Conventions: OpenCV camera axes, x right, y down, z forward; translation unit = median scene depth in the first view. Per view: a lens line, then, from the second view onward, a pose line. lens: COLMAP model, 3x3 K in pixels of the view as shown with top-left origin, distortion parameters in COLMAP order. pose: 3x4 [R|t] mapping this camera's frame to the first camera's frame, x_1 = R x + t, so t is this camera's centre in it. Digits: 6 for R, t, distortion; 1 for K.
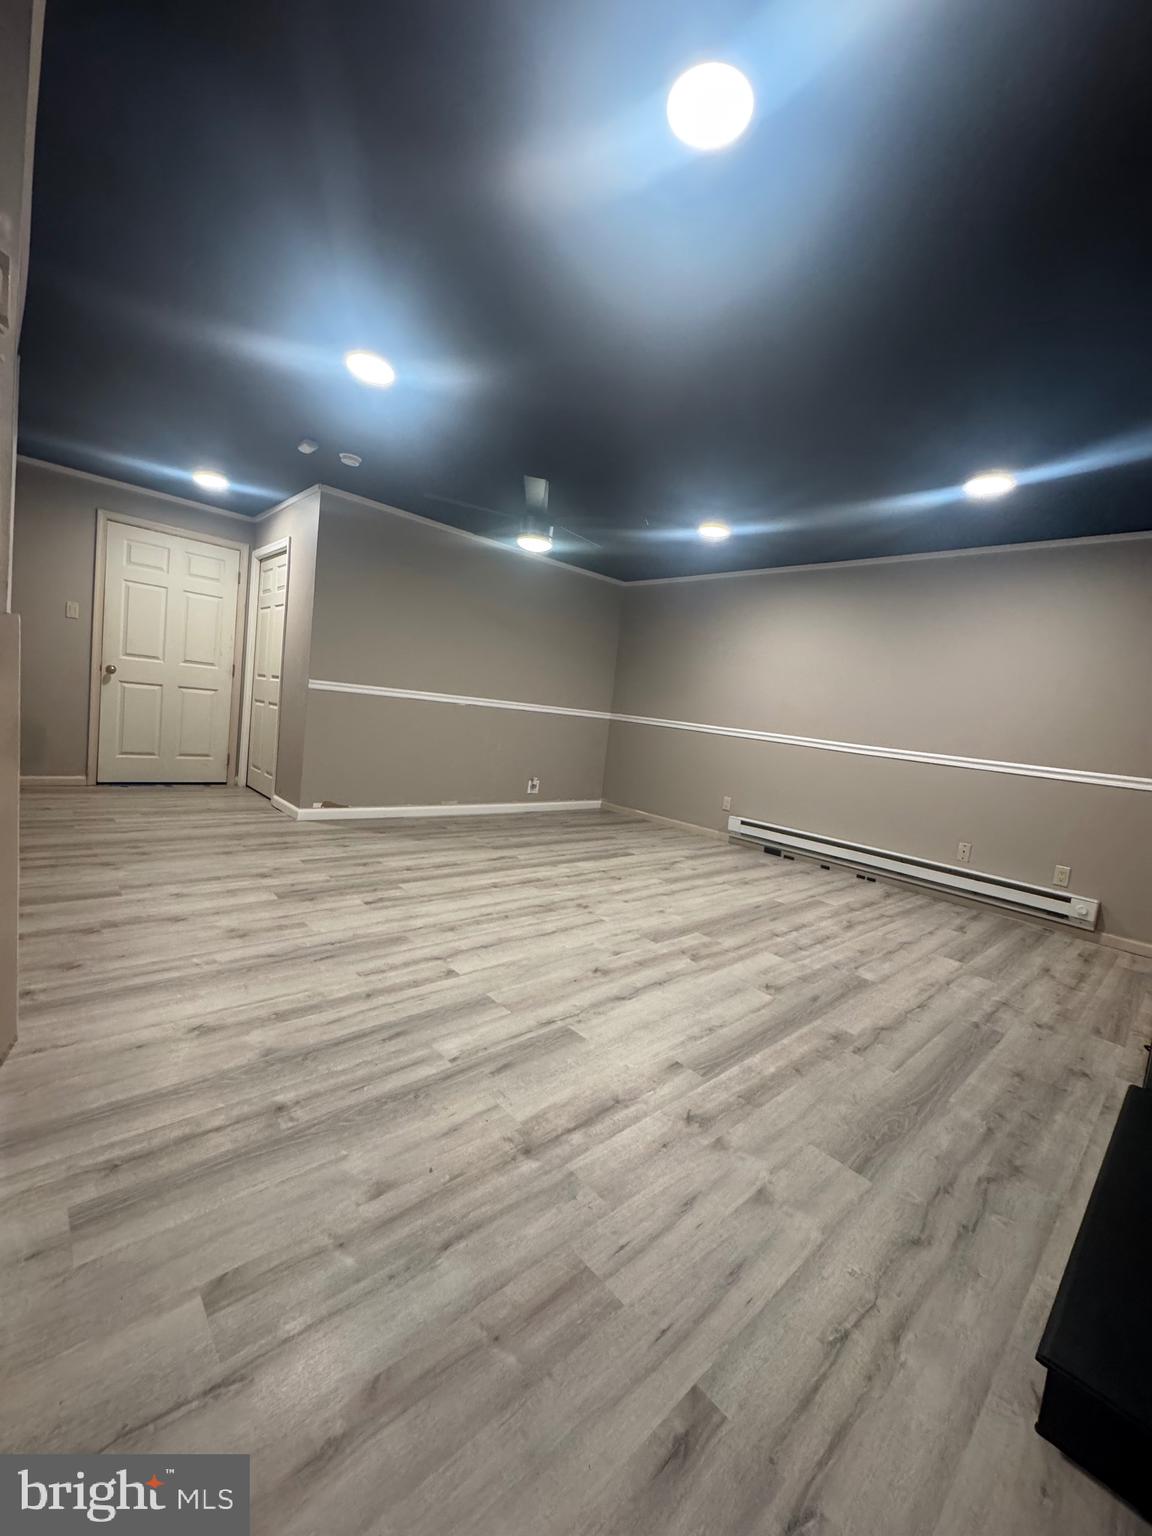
lens RADIAL K [[612.0, 0, 578.4], [0, 612.0, 763.6], [0, 0, 1]] dist [-0.001785, 0.000192]
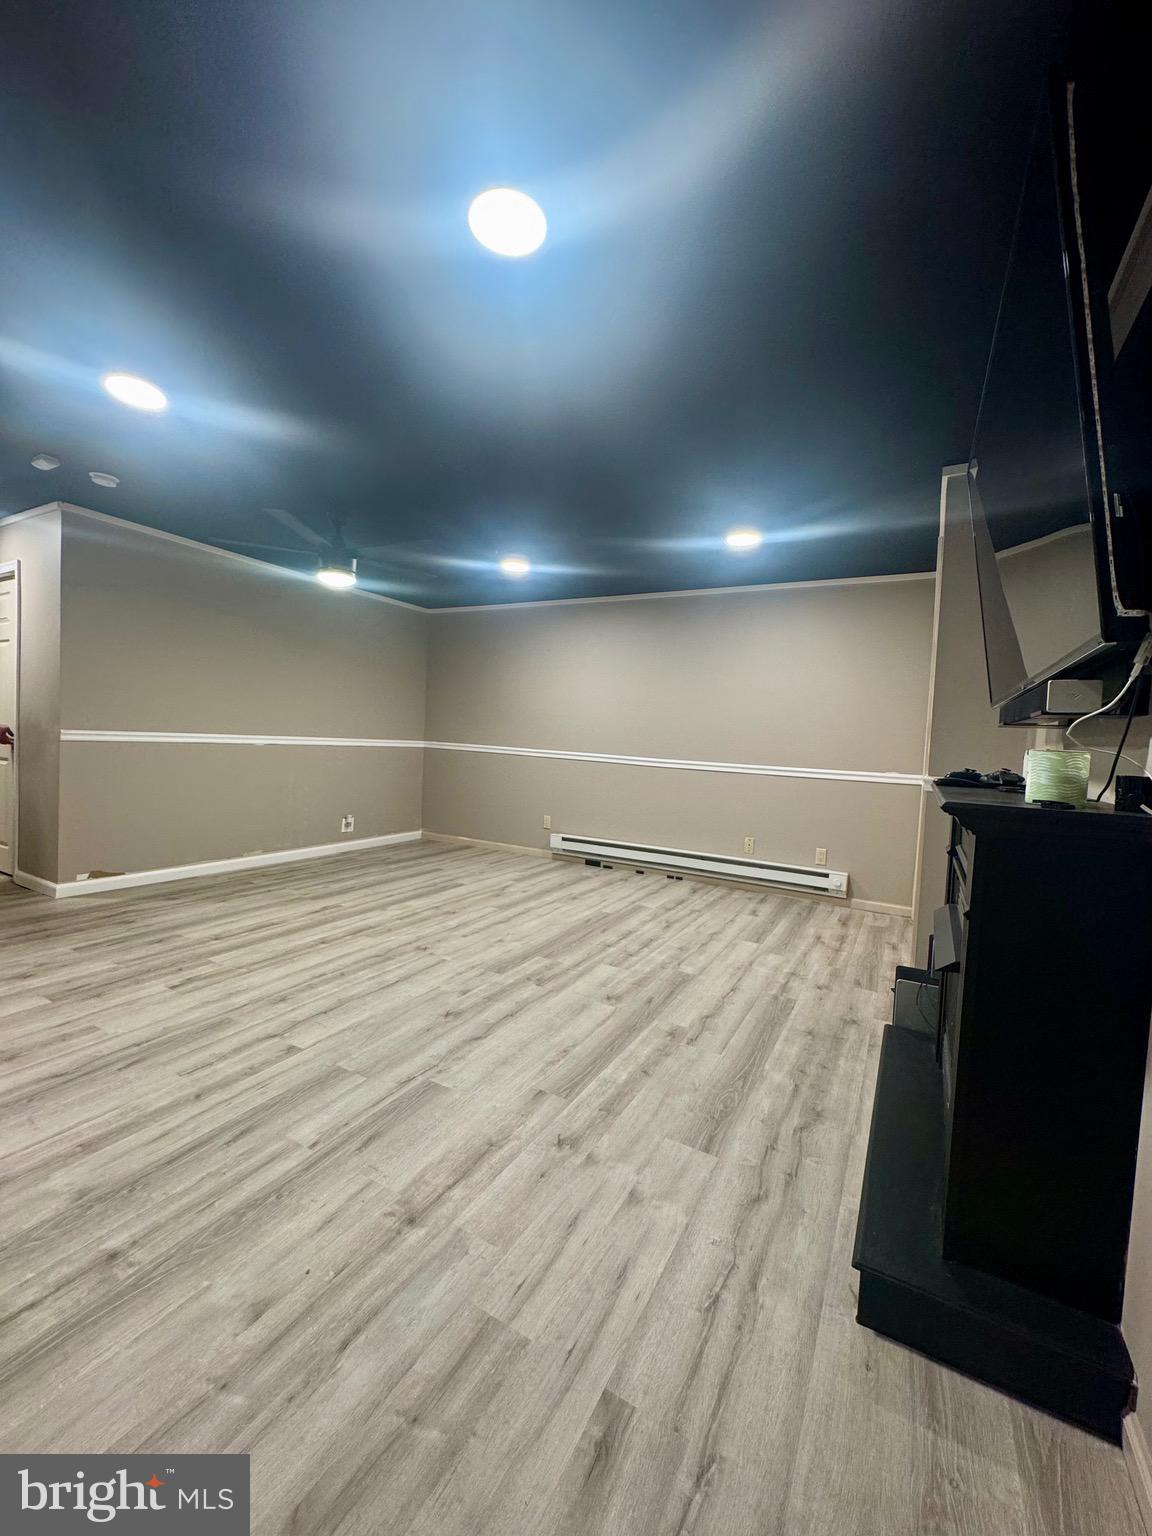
lens RADIAL K [[612.0, 0, 578.4], [0, 612.0, 763.6], [0, 0, 1]] dist [-0.001785, 0.000192]
pose [[0.949146, -0.075291, 0.305702, -0.042588], [0.082259, 0.996561, -0.009954, -0.043849], [-0.303901, 0.034595, 0.952075, -0.033085]]
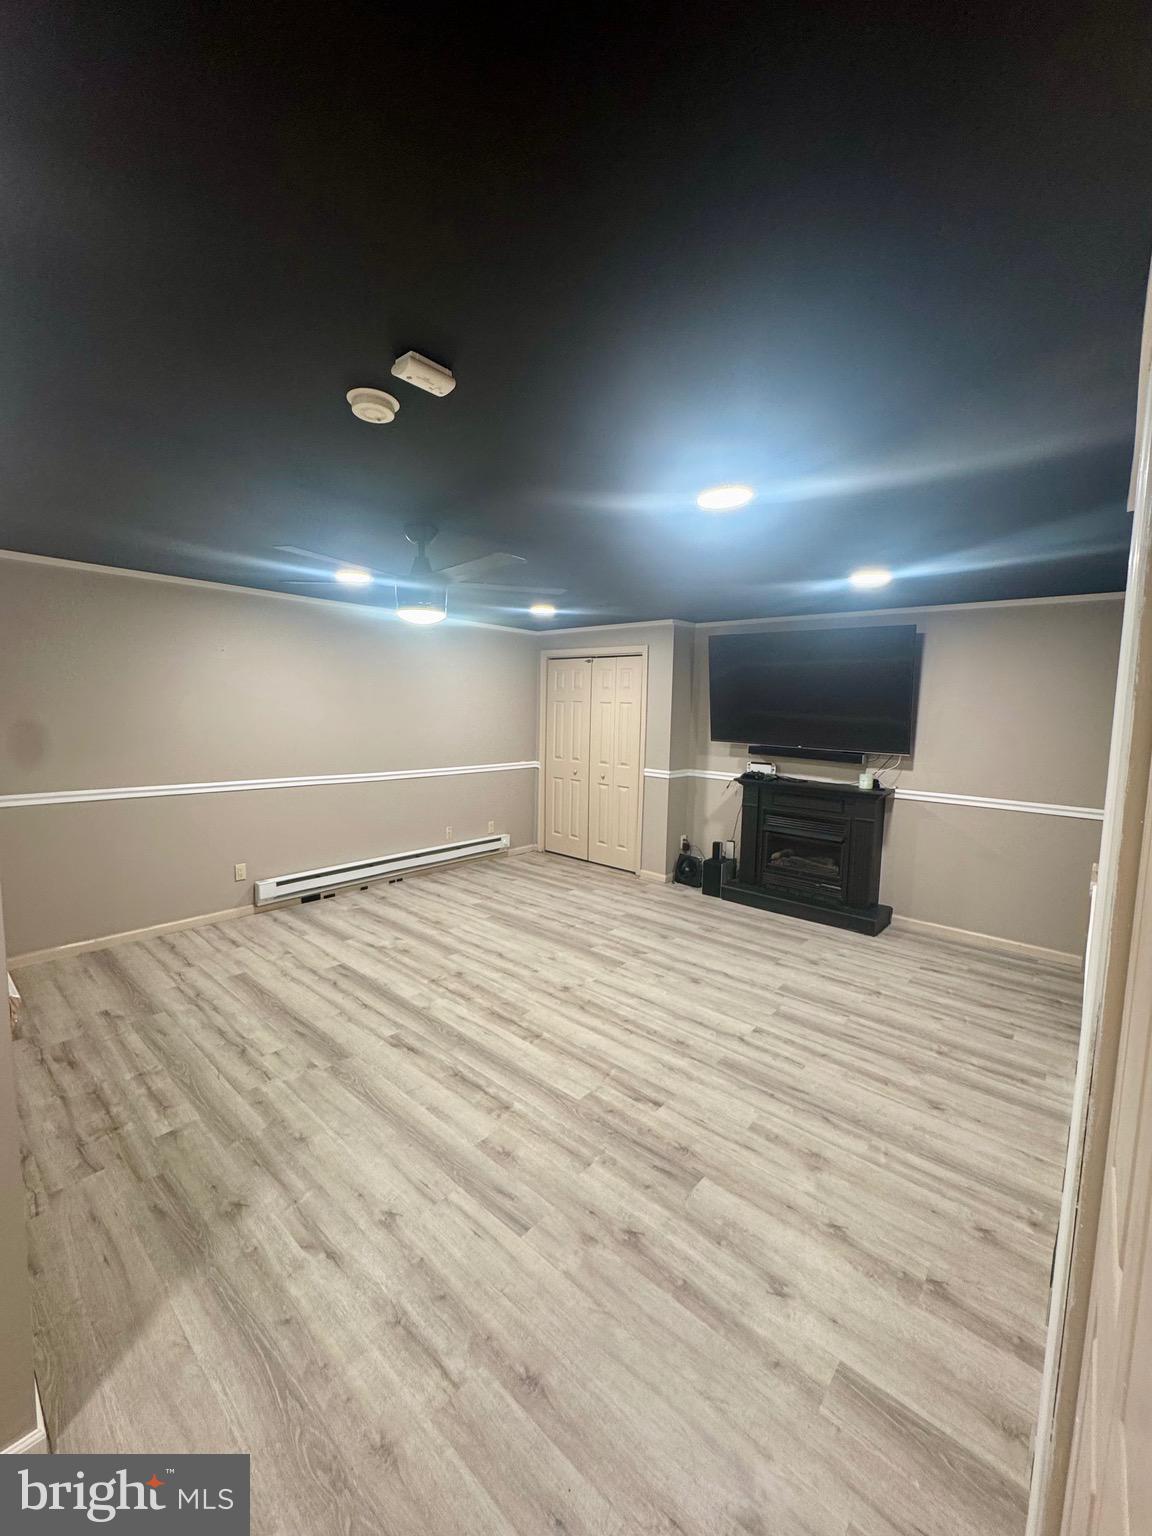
lens RADIAL K [[612.0, 0, 578.4], [0, 612.0, 763.6], [0, 0, 1]] dist [-0.001785, 0.000192]
pose [[-0.101564, -0.207052, 0.973044, -1.276306], [0.051167, 0.975720, 0.212962, -0.509604], [-0.993512, 0.071418, -0.088504, 1.377350]]
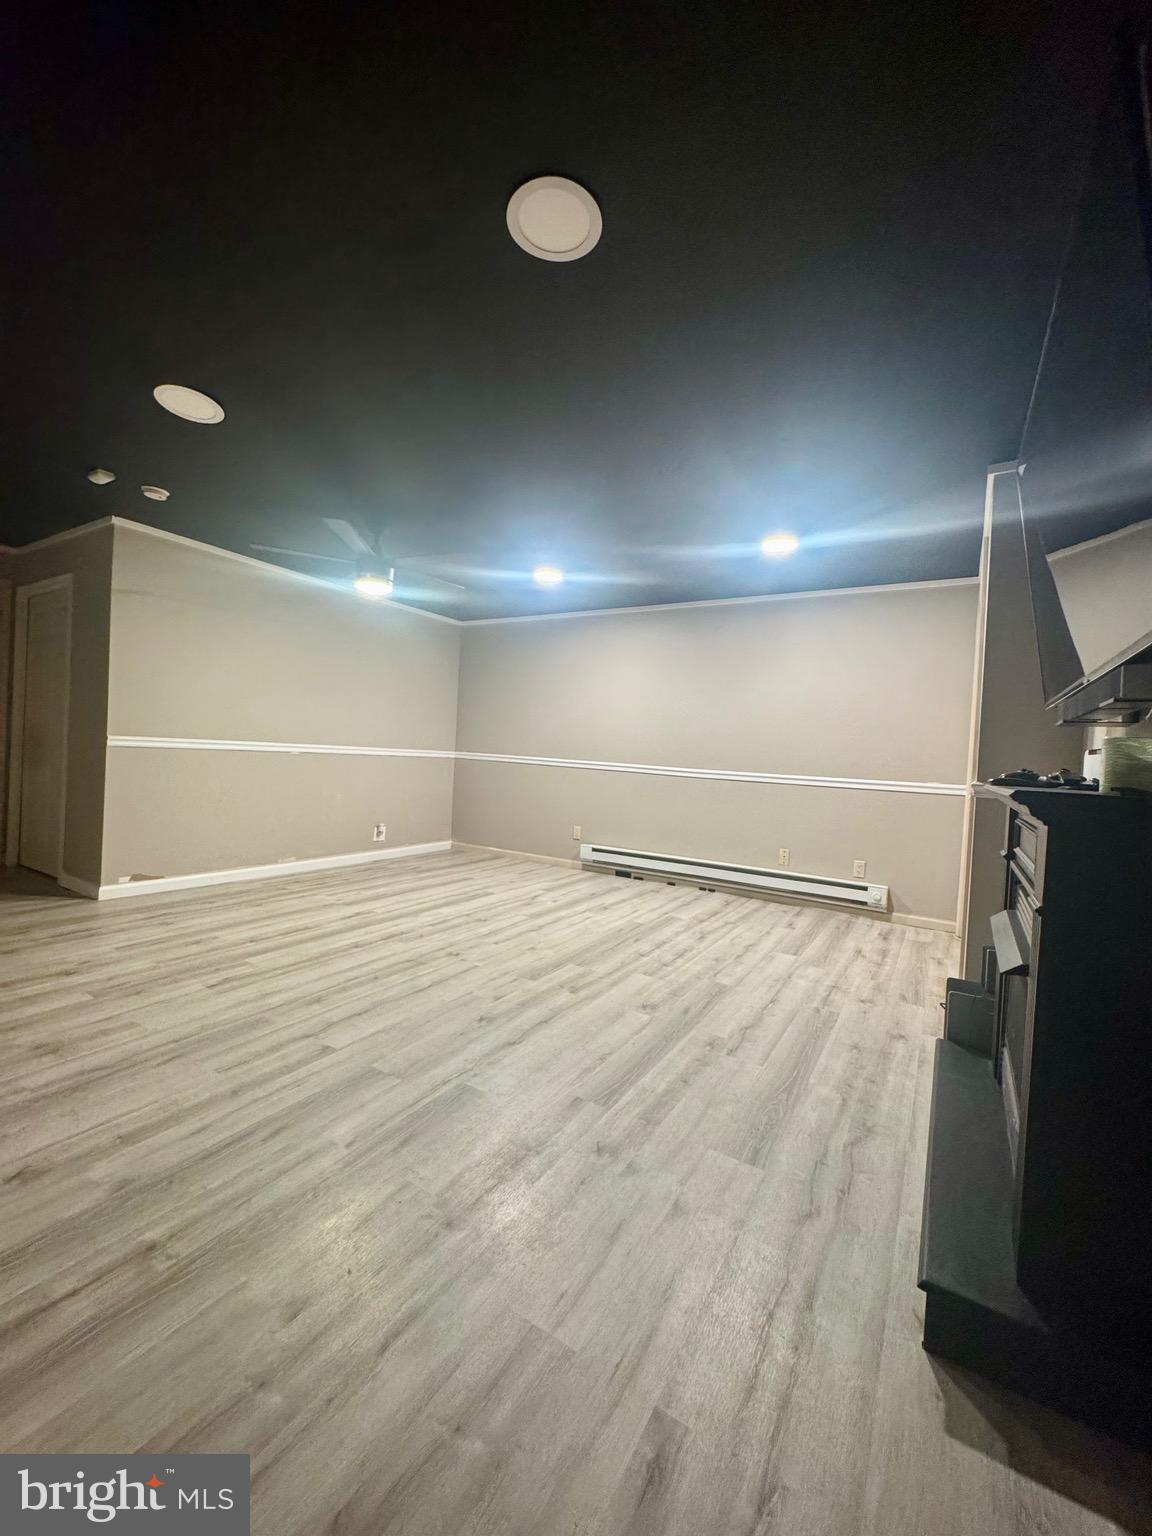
lens RADIAL K [[612.0, 0, 578.4], [0, 612.0, 763.6], [0, 0, 1]] dist [-0.001785, 0.000192]
pose [[0.961538, -0.063205, 0.267301, -0.057635], [0.076656, 0.996248, -0.040176, -0.021618], [-0.263759, 0.059121, 0.962775, -0.017113]]
